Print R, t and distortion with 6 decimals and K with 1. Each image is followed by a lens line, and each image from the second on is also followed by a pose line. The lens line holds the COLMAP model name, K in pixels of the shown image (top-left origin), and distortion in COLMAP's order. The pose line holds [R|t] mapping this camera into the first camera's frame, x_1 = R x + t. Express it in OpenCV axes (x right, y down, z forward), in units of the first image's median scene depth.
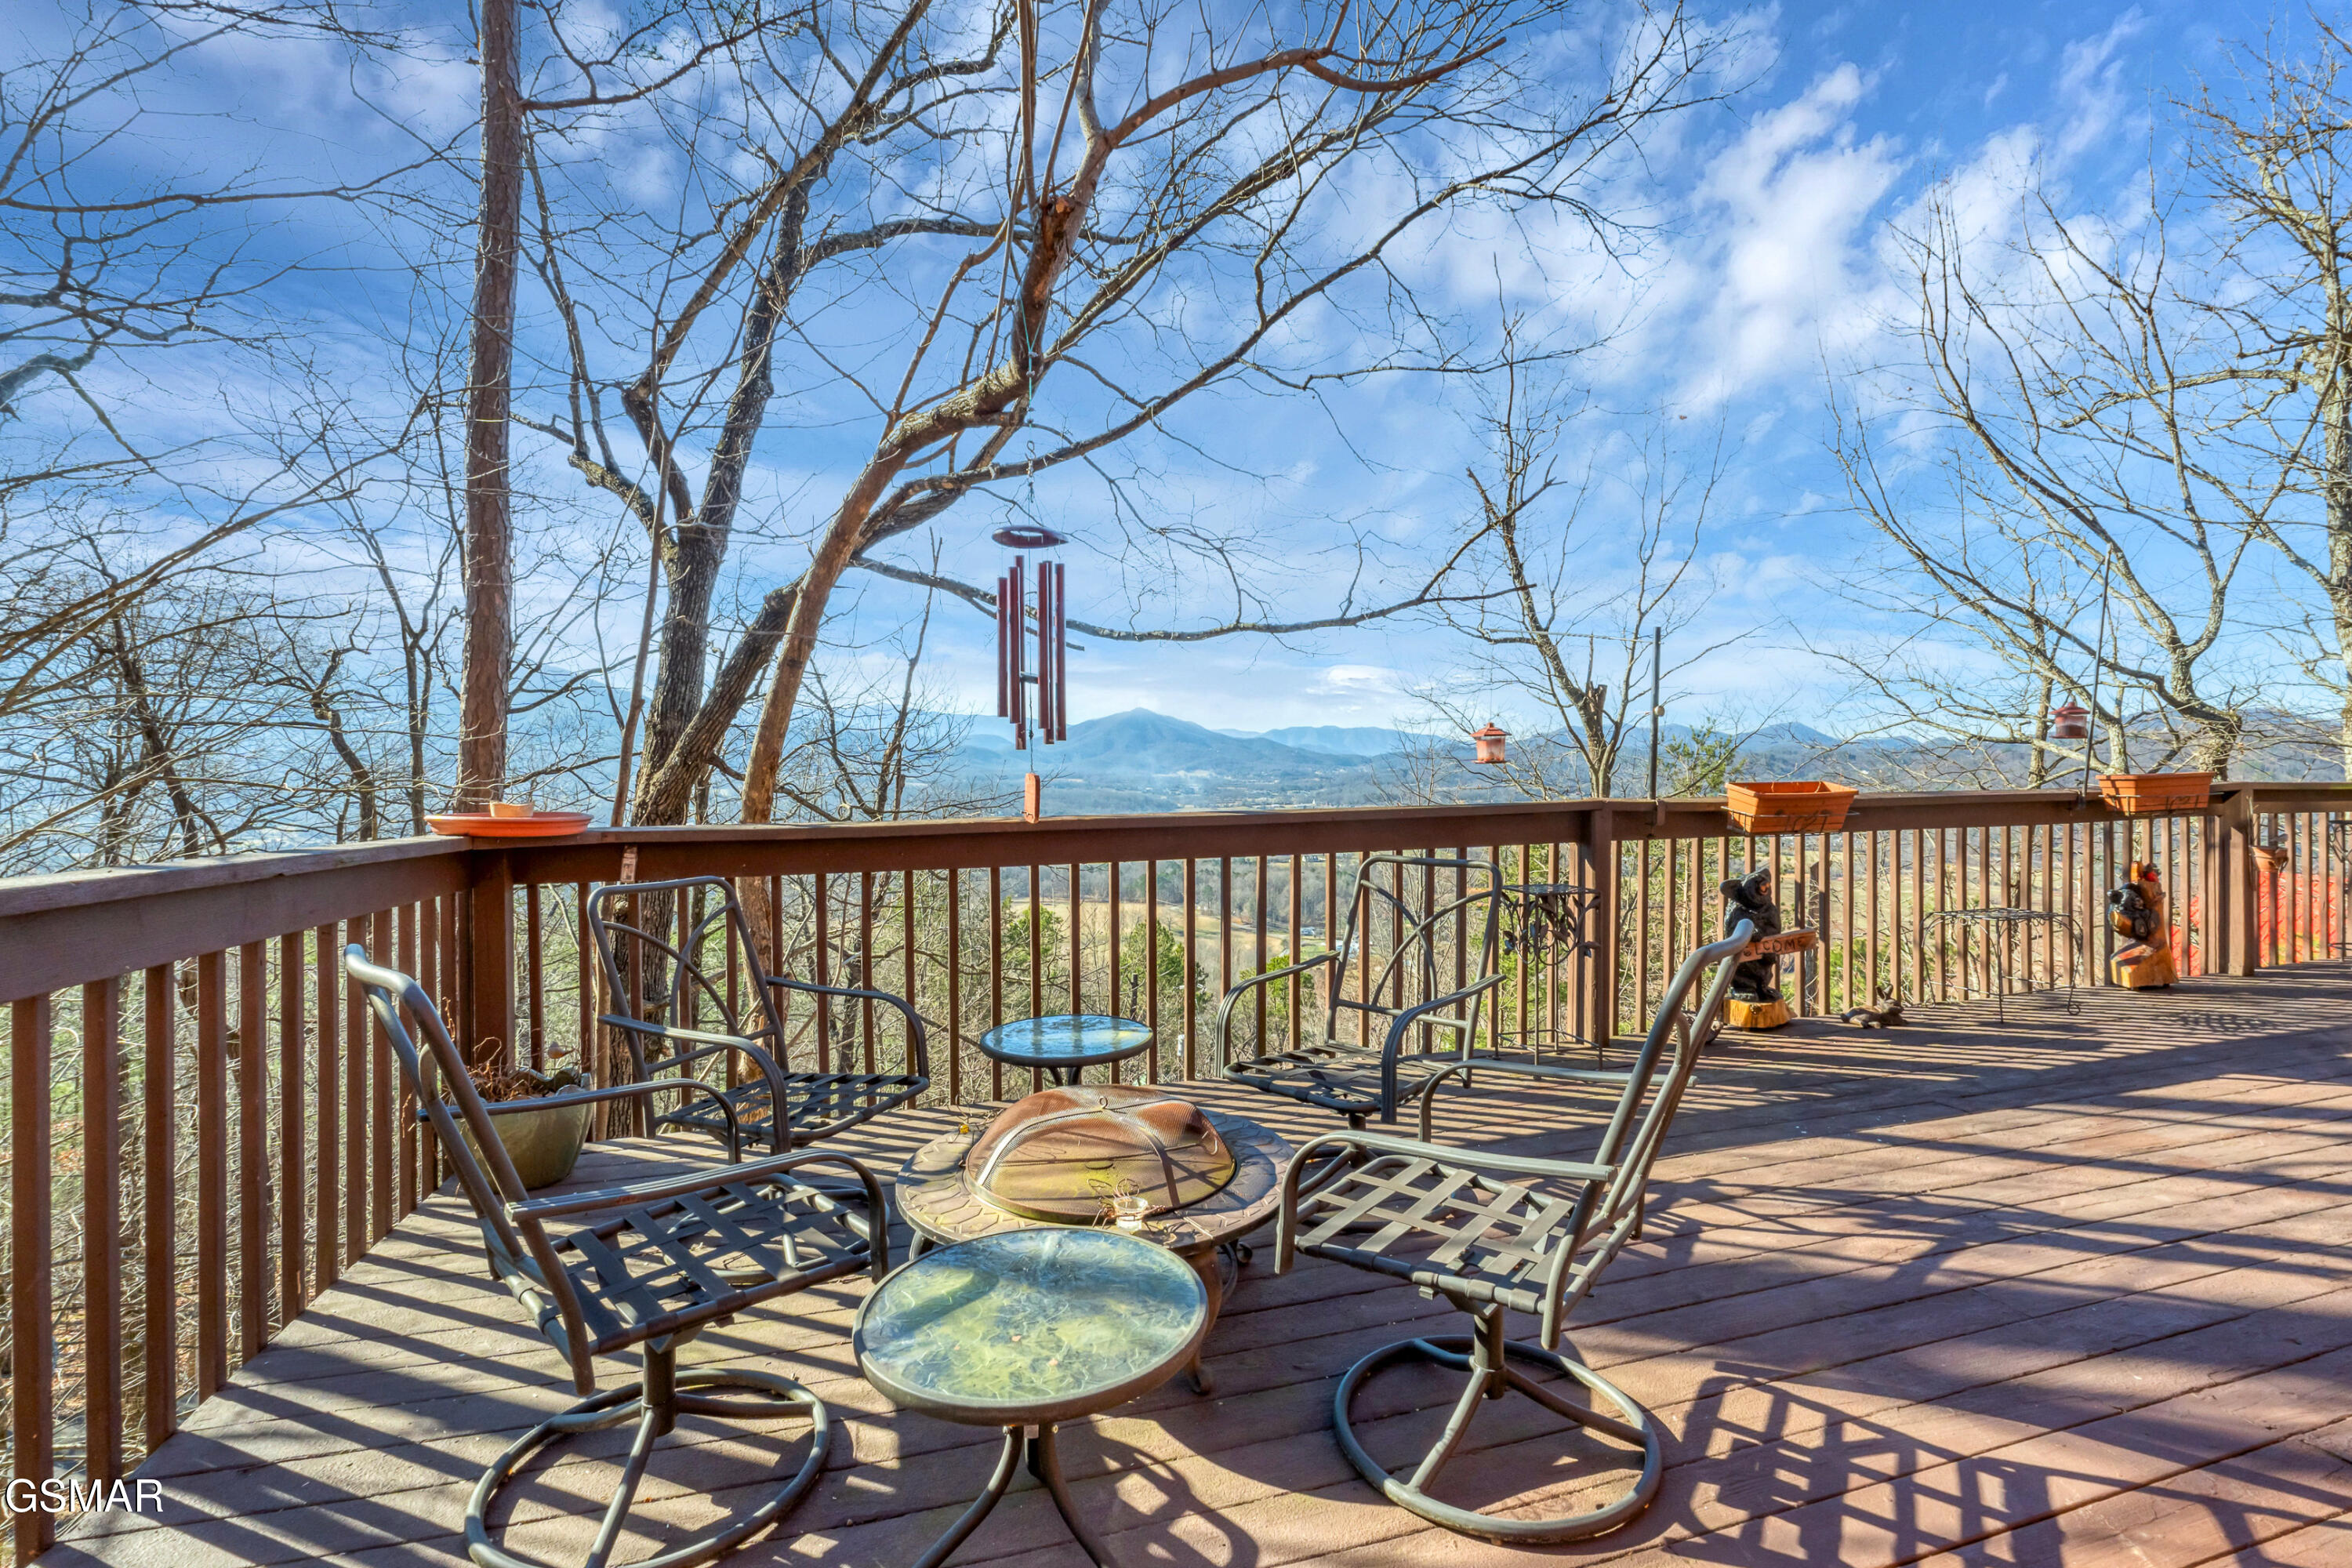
lens RADIAL K [[1046.2, 0, 1161.0], [0, 1046.2, 767.1], [0, 0, 1]] dist [-0.002971, -0.000405]
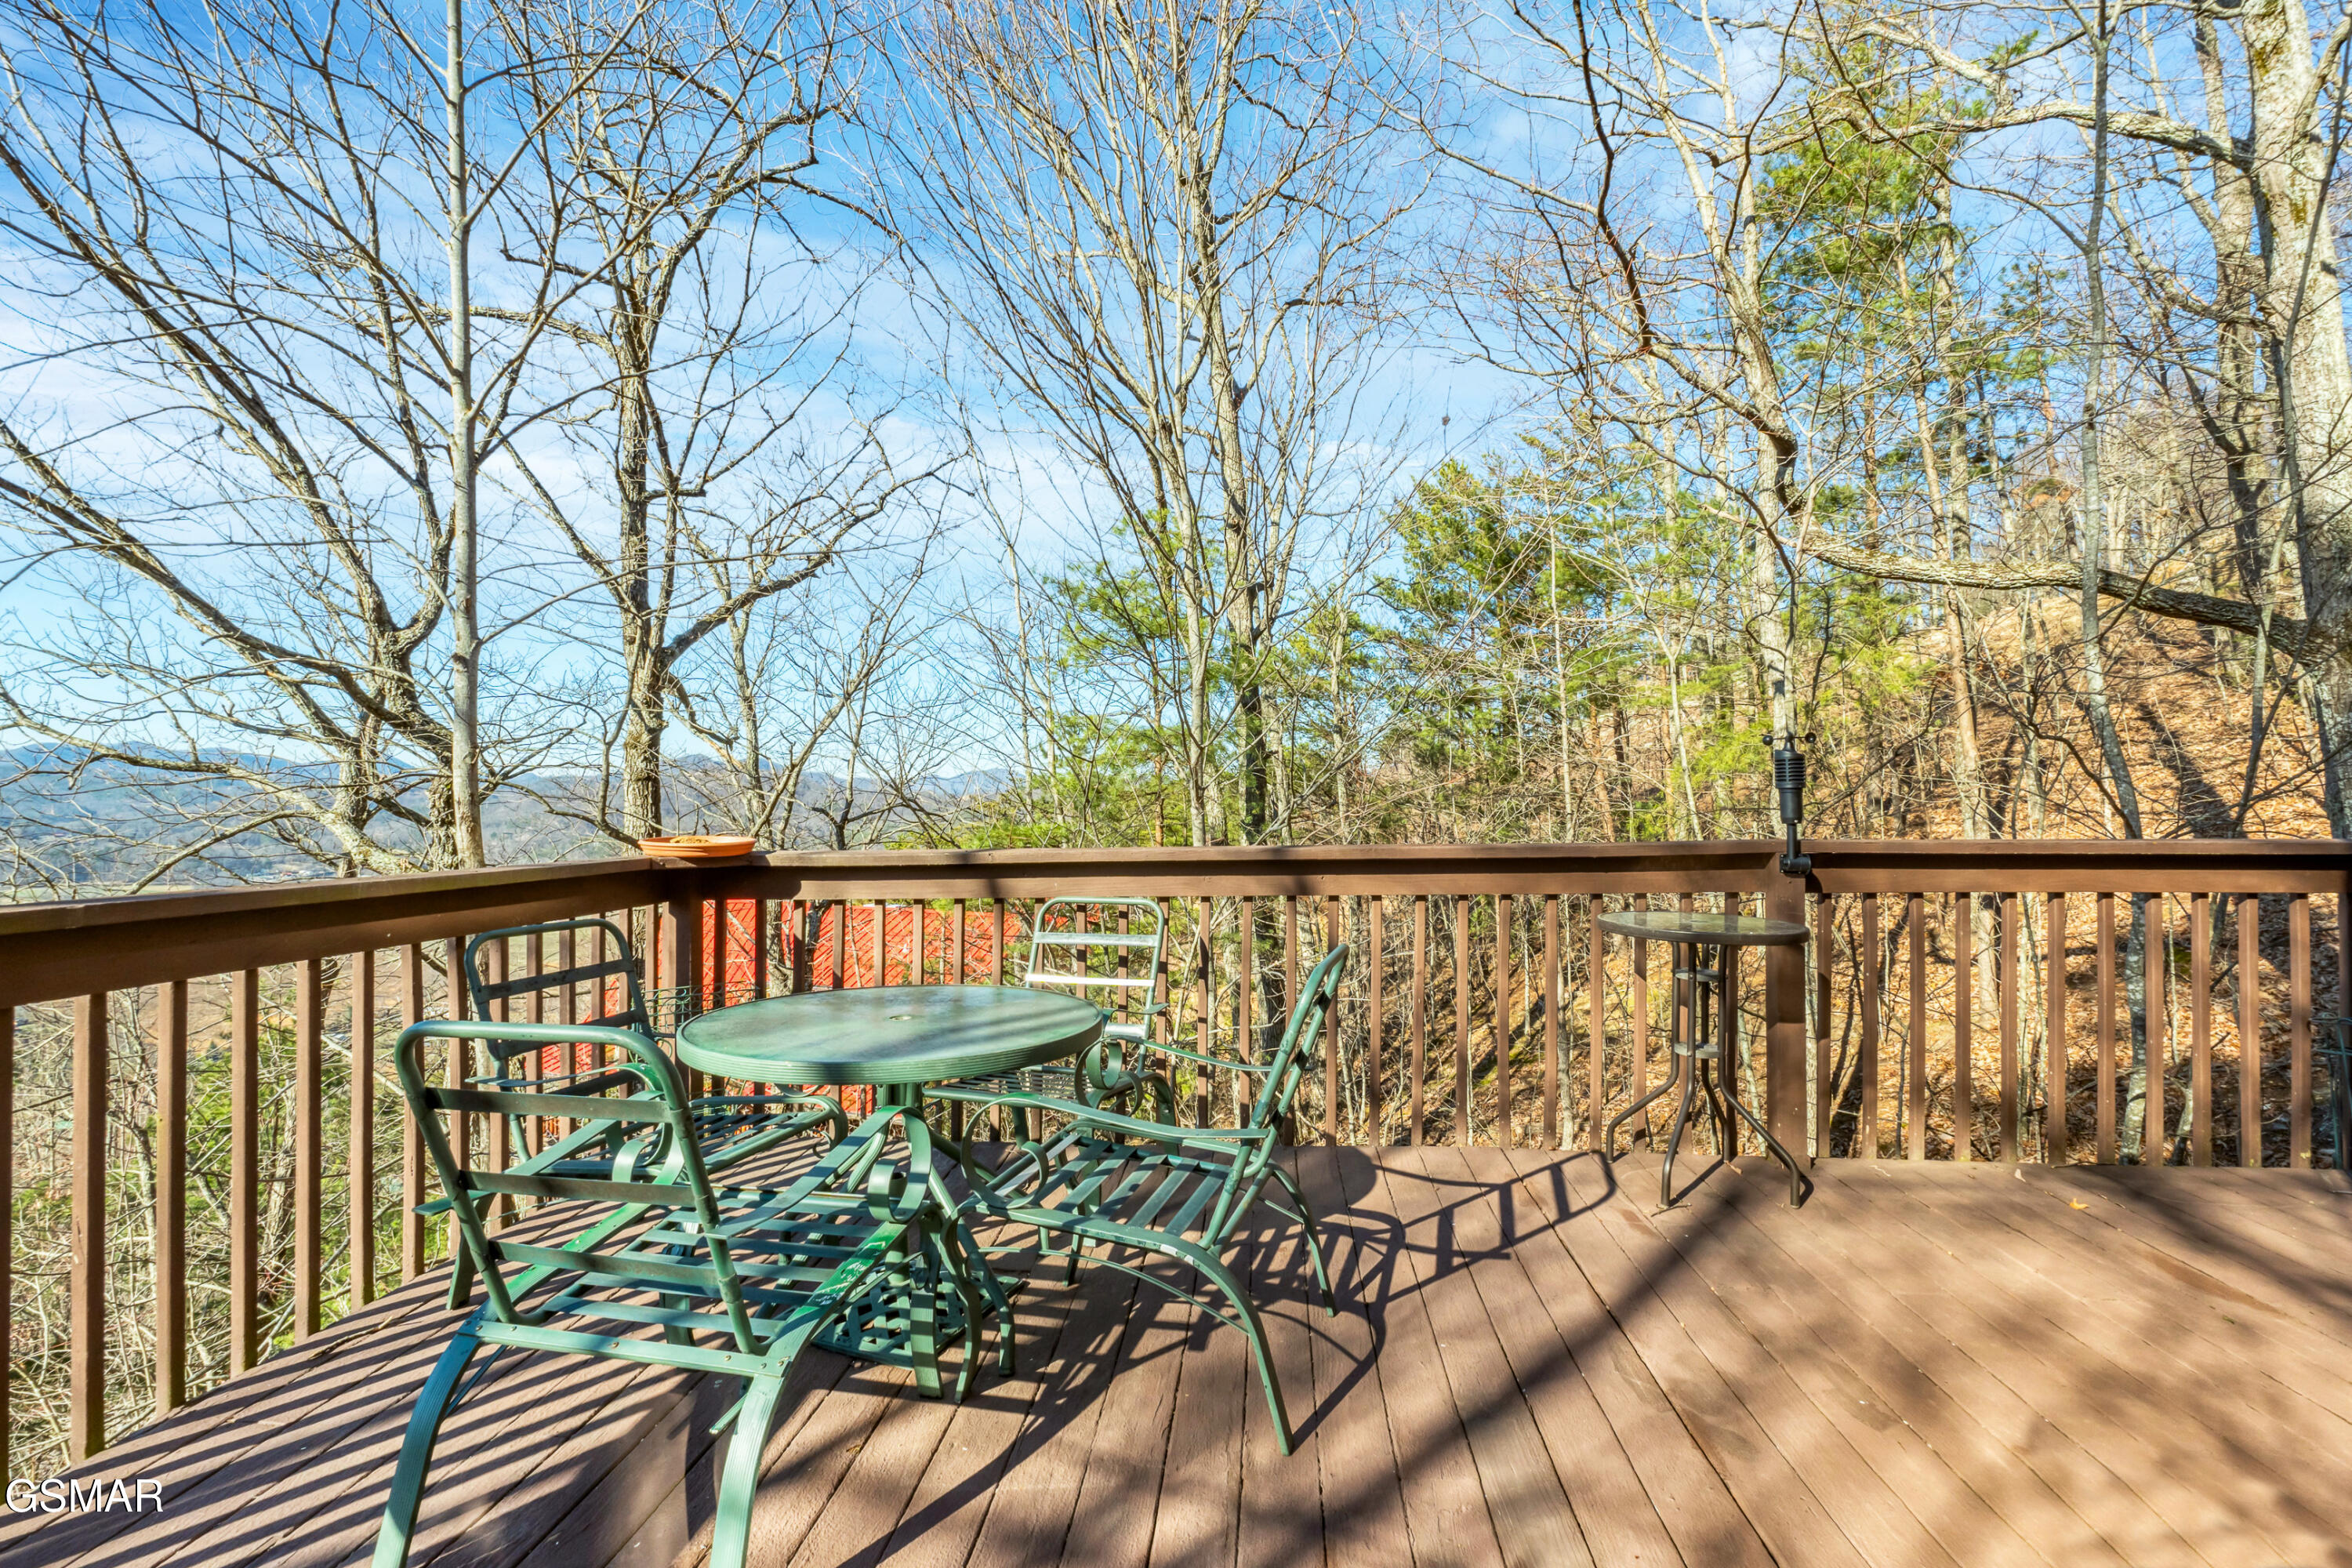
lens RADIAL K [[1051.1, 0, 1129.6], [0, 1051.1, 791.4], [0, 0, 1]] dist [-0.000092, 0.000189]
pose [[0.407410, 0.012278, 0.913163, 0.567480], [-0.005863, 0.999924, -0.010828, -0.008739], [-0.913227, -0.000942, 0.407451, 0.306401]]
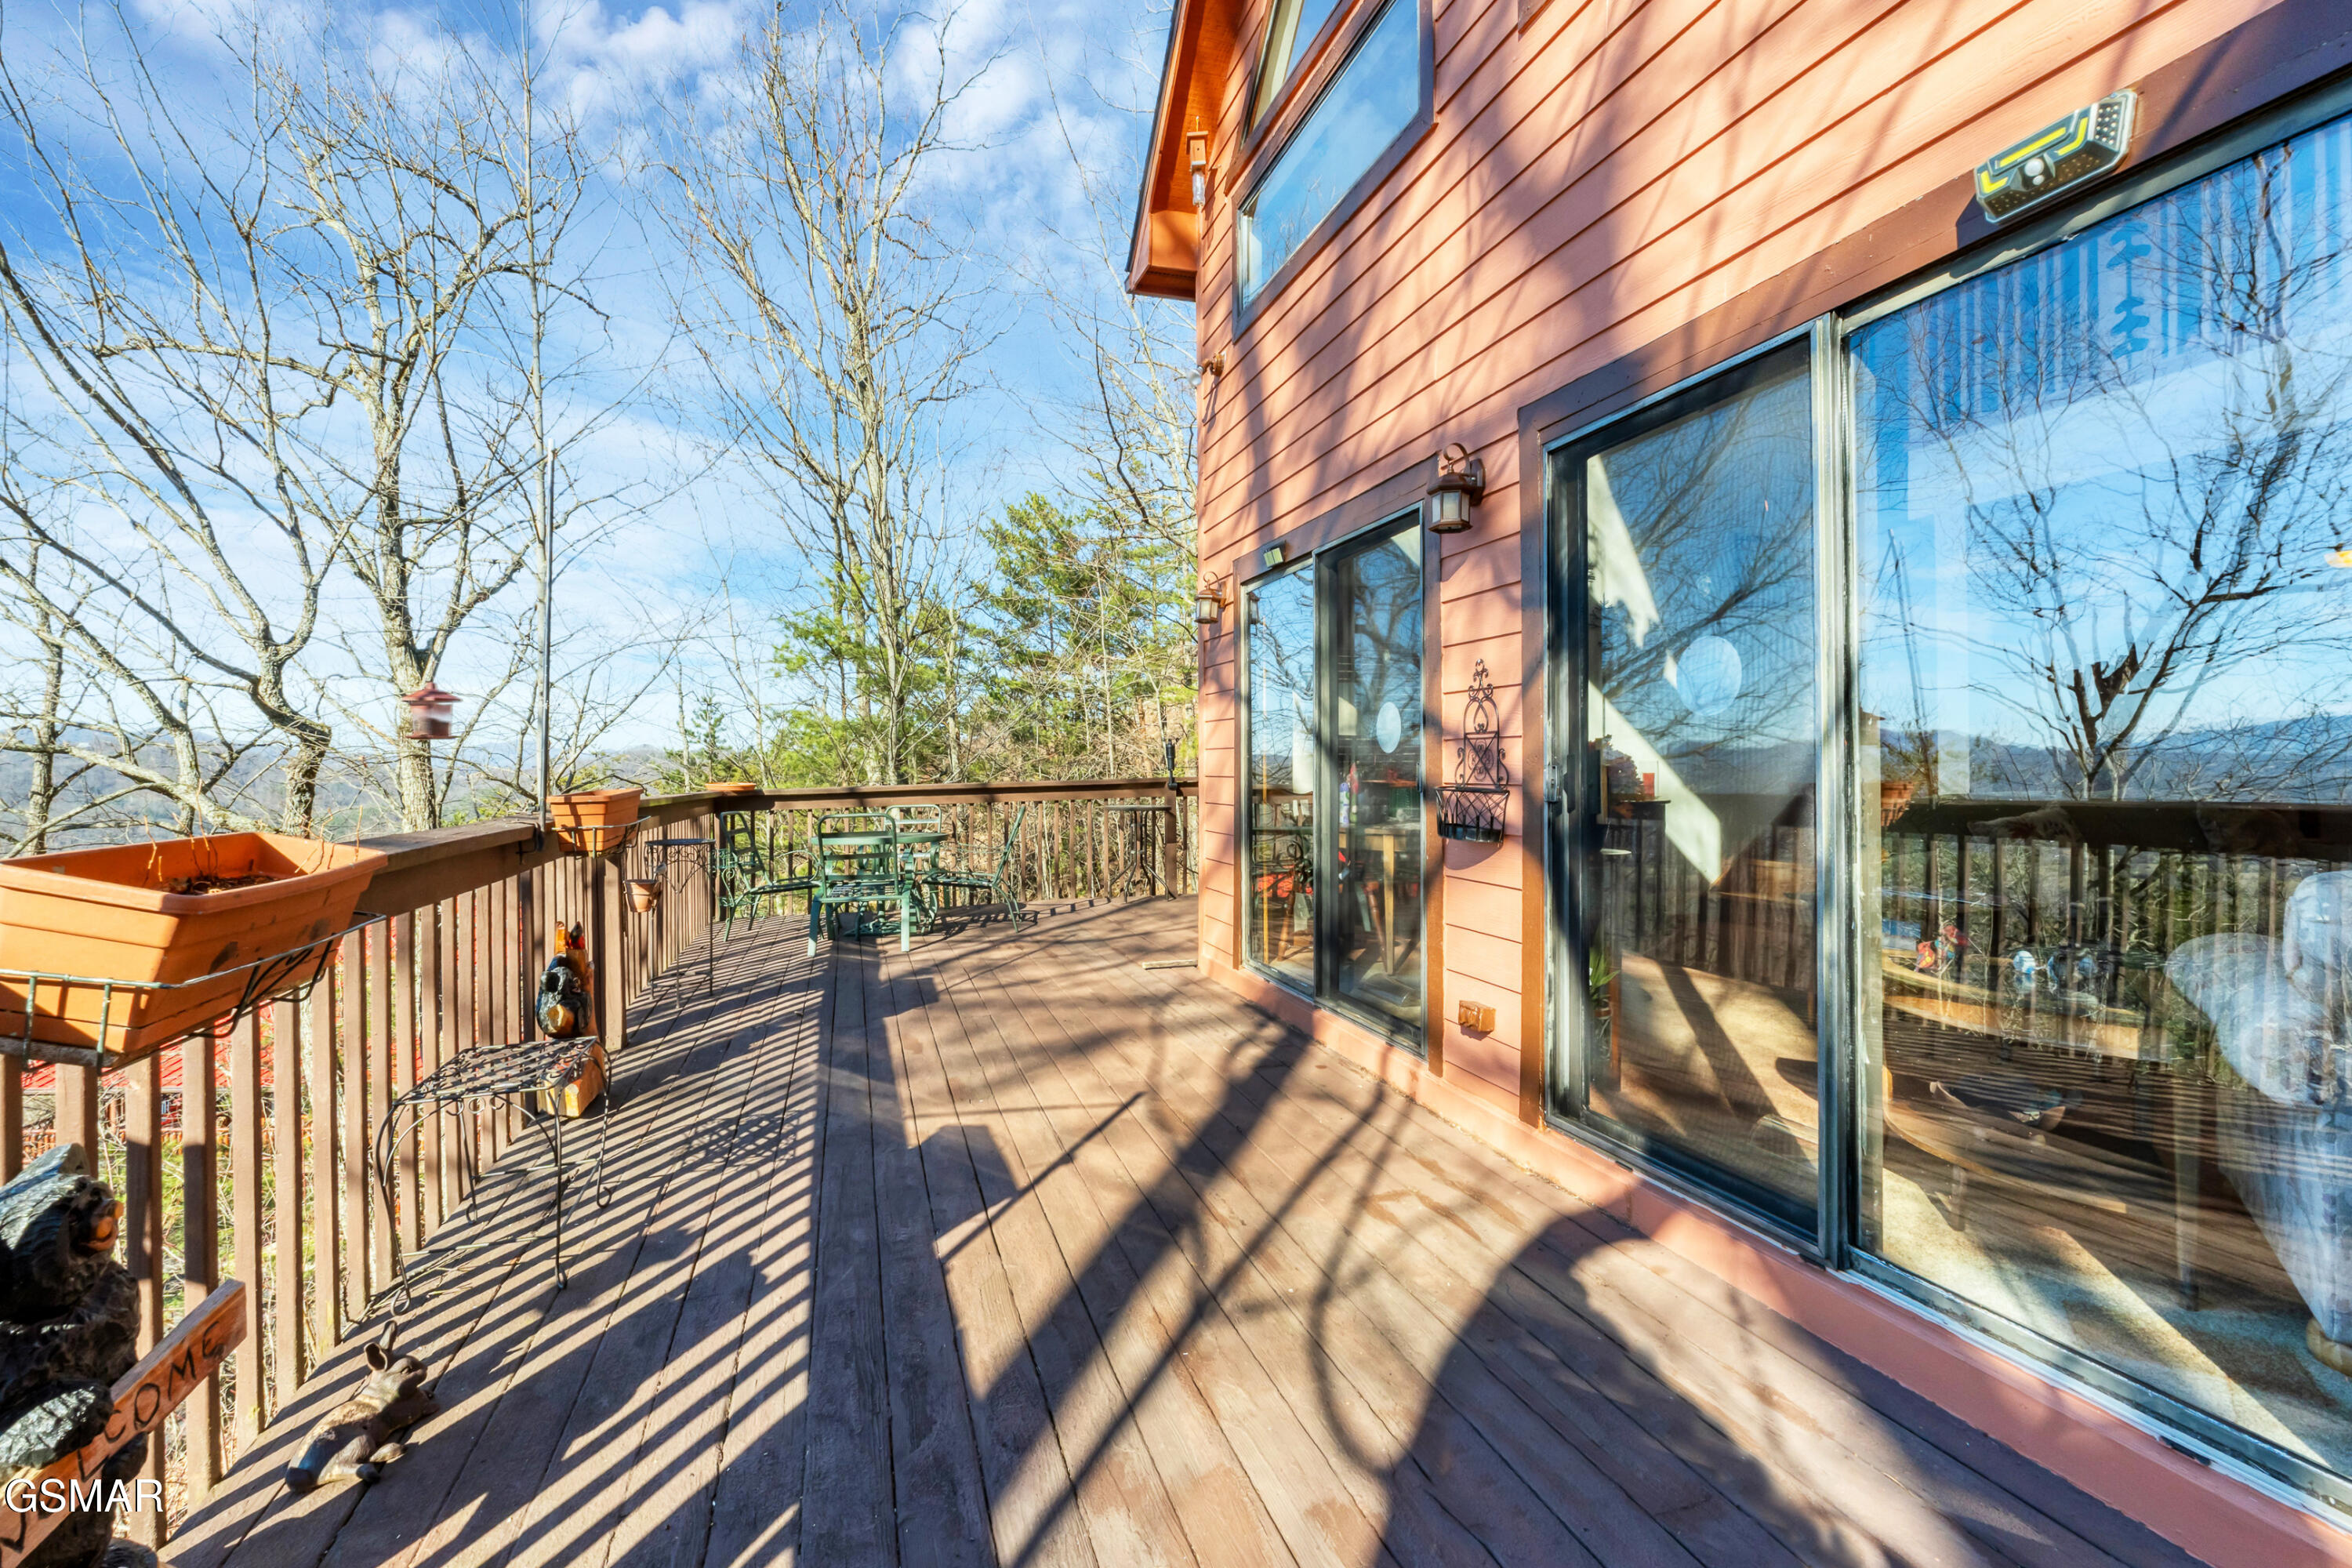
lens RADIAL K [[1046.2, 0, 1161.0], [0, 1046.2, 767.1], [0, 0, 1]] dist [-0.002971, -0.000405]
pose [[-0.001589, 0.007317, 0.999972, 0.110438], [0.008415, 0.999938, -0.007303, -0.000934], [-0.999963, 0.008403, -0.001650, 0.265769]]
